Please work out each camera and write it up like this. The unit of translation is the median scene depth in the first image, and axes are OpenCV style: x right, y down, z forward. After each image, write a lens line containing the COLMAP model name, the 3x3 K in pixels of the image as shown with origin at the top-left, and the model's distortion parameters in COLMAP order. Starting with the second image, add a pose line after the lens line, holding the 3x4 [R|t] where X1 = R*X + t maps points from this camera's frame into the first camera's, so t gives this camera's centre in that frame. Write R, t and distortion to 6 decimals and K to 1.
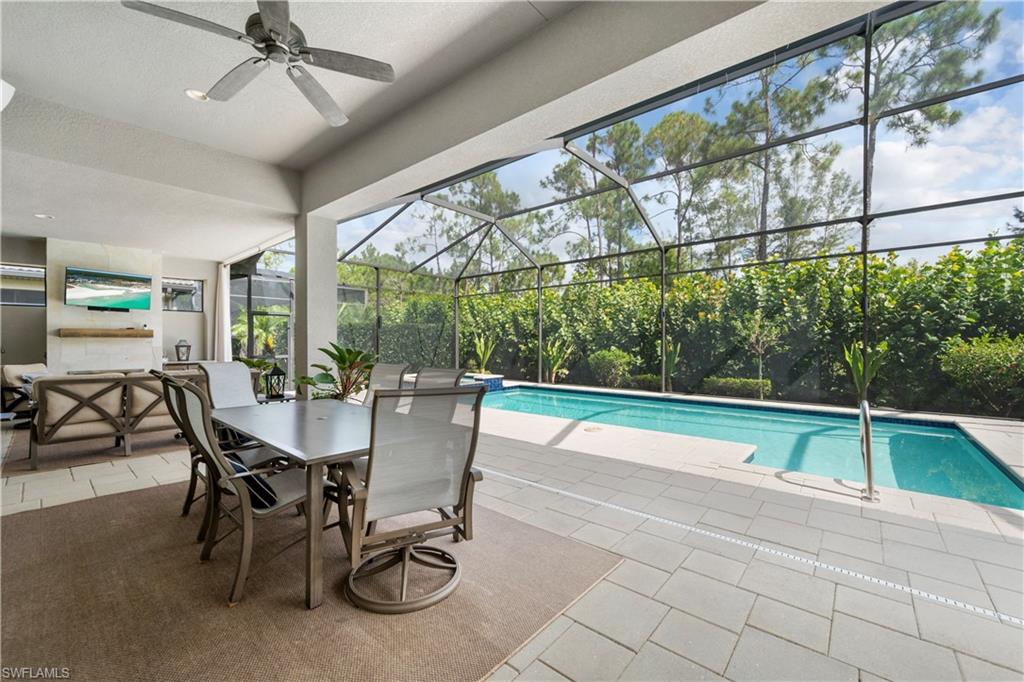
lens RADIAL K [[406.9, 0, 512.0], [0, 406.9, 341.0], [0, 0, 1]] dist [0.000327, 0.000062]
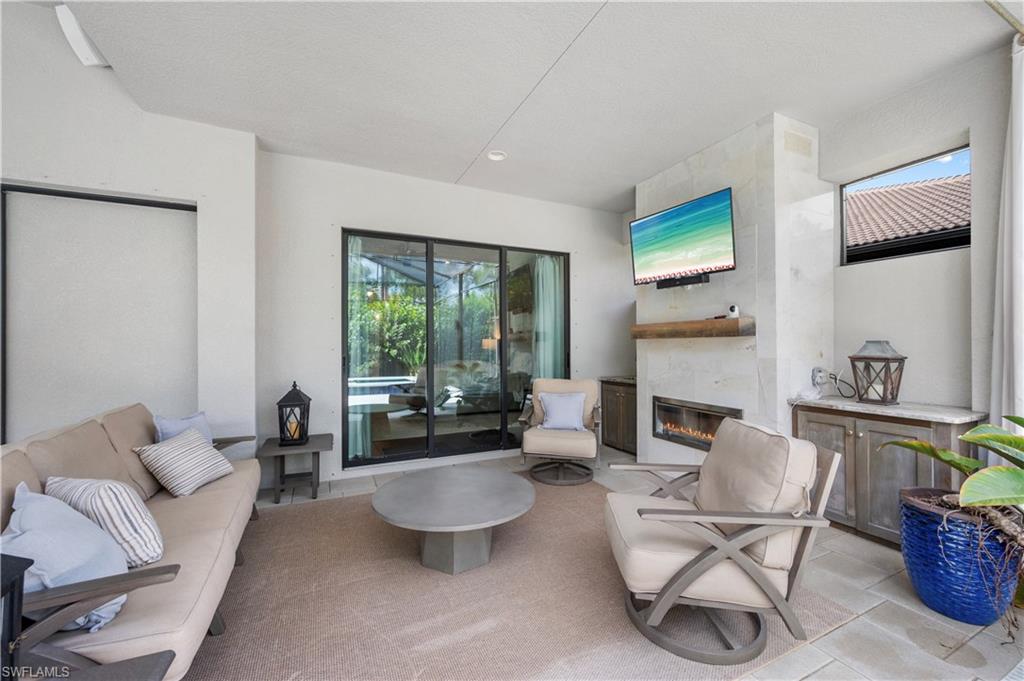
lens RADIAL K [[406.9, 0, 512.0], [0, 406.9, 340.5], [0, 0, 1]] dist [0.000327, 0.000062]
pose [[-0.406167, -0.006512, -0.913776, -0.443307], [0.010044, 0.999882, -0.011590, -0.001939], [0.913744, -0.013885, -0.406054, 1.009480]]
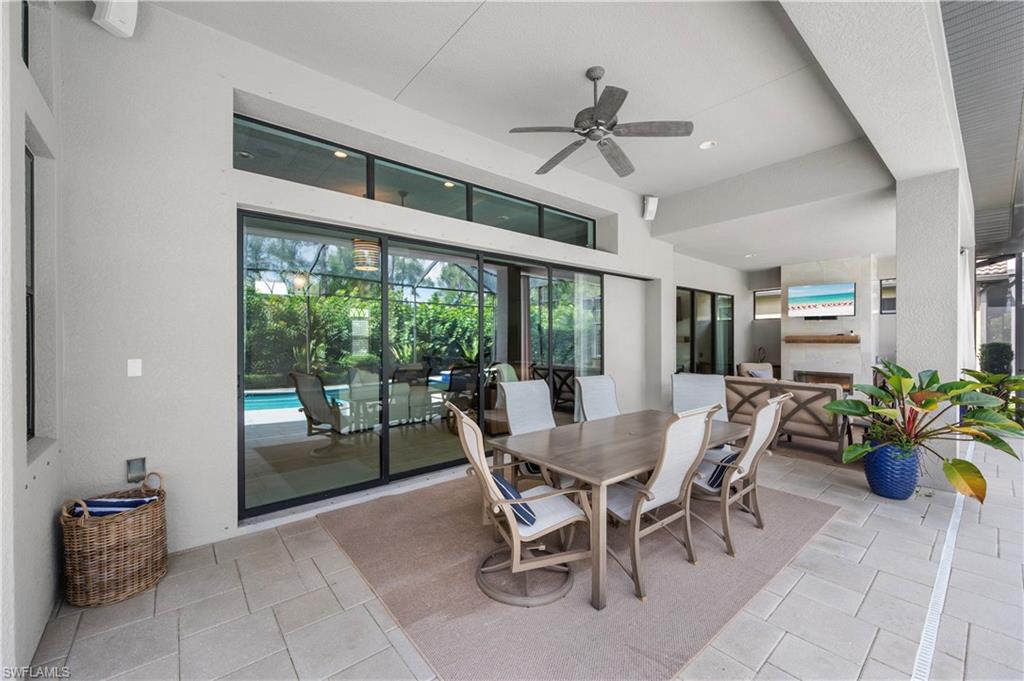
lens RADIAL K [[406.9, 0, 512.0], [0, 406.9, 340.5], [0, 0, 1]] dist [0.000327, 0.000062]
pose [[-0.163487, 0.002946, -0.986541, 0.257836], [0.005365, 0.999983, 0.002097, -0.023473], [0.986531, -0.004950, -0.163500, 0.341802]]
